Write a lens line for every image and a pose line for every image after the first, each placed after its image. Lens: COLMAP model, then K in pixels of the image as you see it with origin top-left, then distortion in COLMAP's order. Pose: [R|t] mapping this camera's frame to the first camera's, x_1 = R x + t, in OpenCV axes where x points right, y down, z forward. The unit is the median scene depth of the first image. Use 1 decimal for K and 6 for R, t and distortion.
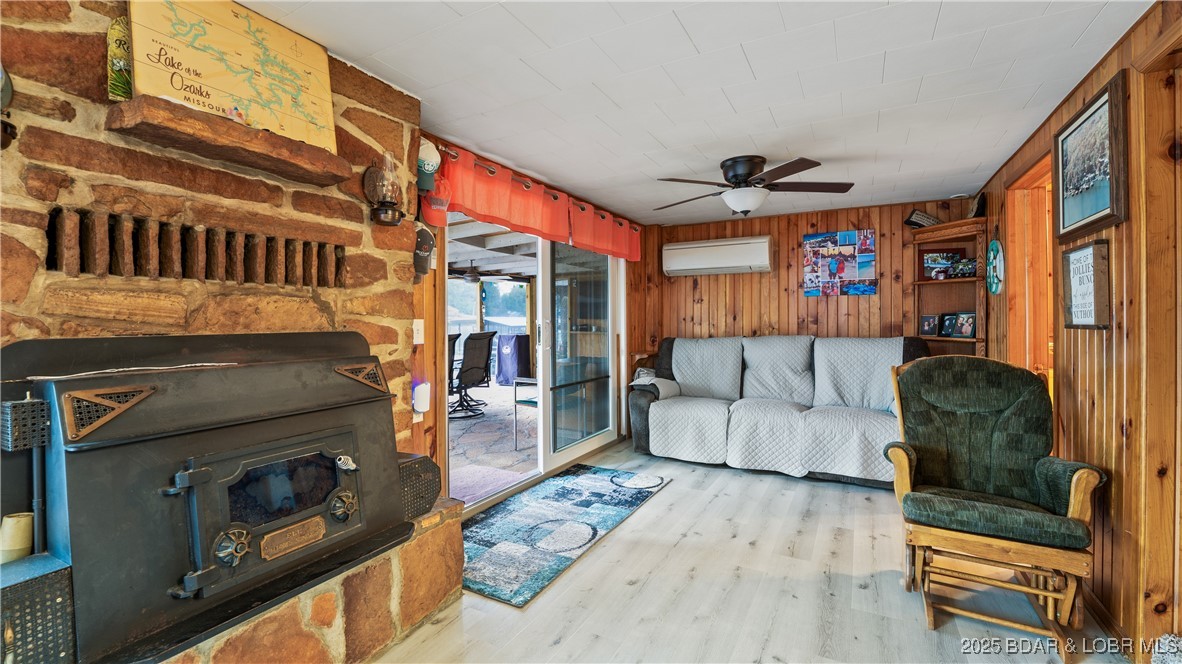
lens RADIAL K [[483.2, 0, 588.2], [0, 483.2, 325.2], [0, 0, 1]] dist [-0.026668, -0.000022]
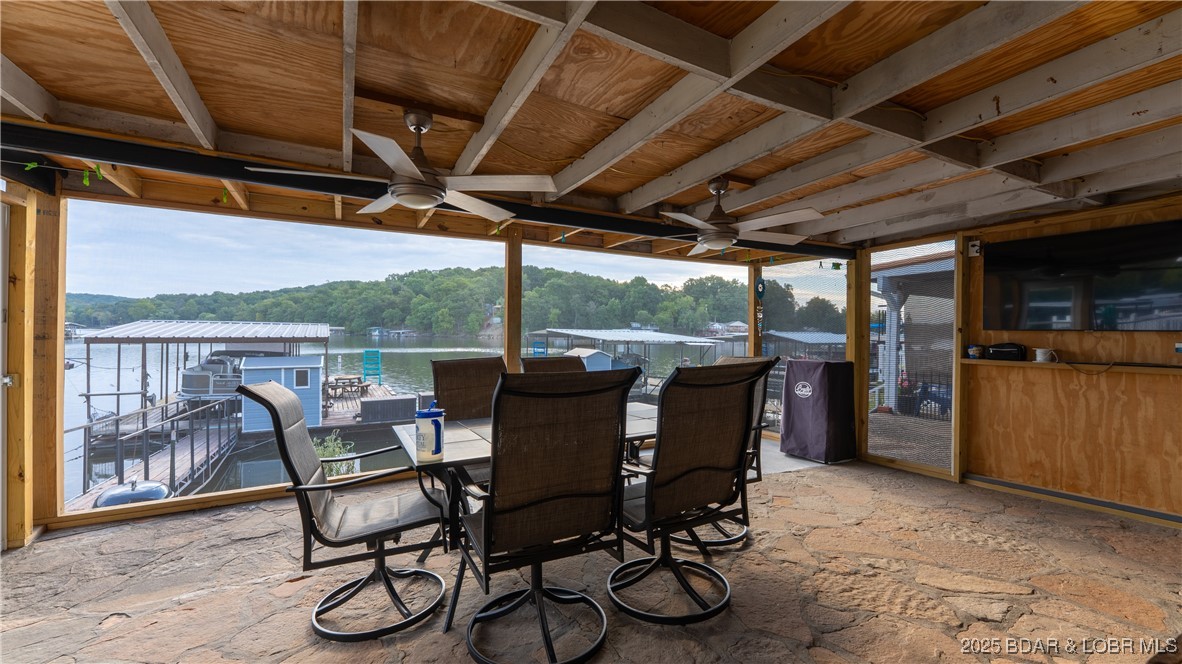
lens RADIAL K [[483.2, 0, 588.2], [0, 483.2, 325.2], [0, 0, 1]] dist [-0.026668, -0.000022]
pose [[0.832619, 0.002357, -0.553841, -0.080317], [-0.020484, 0.999438, -0.026541, 0.000606], [0.553467, 0.033443, 0.832199, 0.463217]]
